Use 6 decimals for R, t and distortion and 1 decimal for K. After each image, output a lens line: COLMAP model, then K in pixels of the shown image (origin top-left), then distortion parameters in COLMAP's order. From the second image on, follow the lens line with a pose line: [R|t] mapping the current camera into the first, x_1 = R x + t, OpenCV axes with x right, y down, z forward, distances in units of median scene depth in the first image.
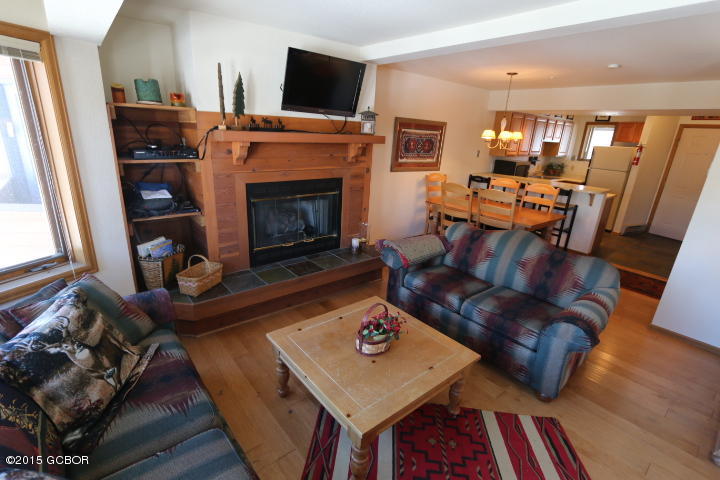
lens RADIAL K [[340.0, 0, 355.9], [0, 340.0, 247.3], [0, 0, 1]] dist [-0.016370, 0.000198]
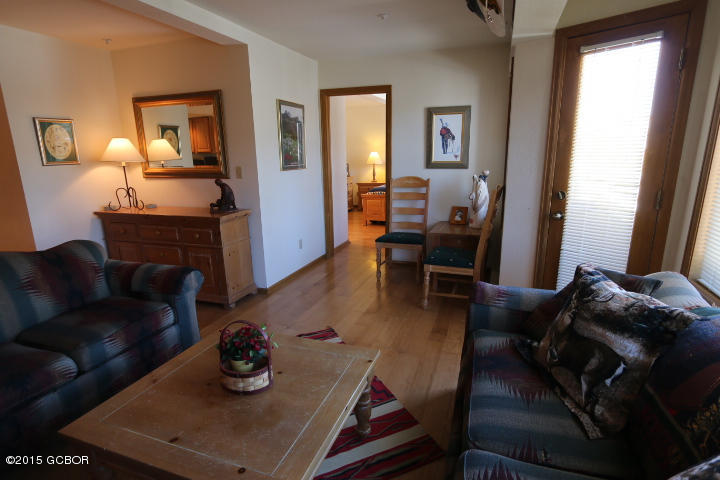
lens RADIAL K [[377.5, 0, 359.7], [0, 377.5, 244.2], [0, 0, 1]] dist [-0.023710, 0.000181]
pose [[-0.519139, -0.244261, 0.819043, -0.415103], [0.266192, 0.864422, 0.426516, -0.150351], [-0.812180, 0.439444, -0.383735, 0.630792]]
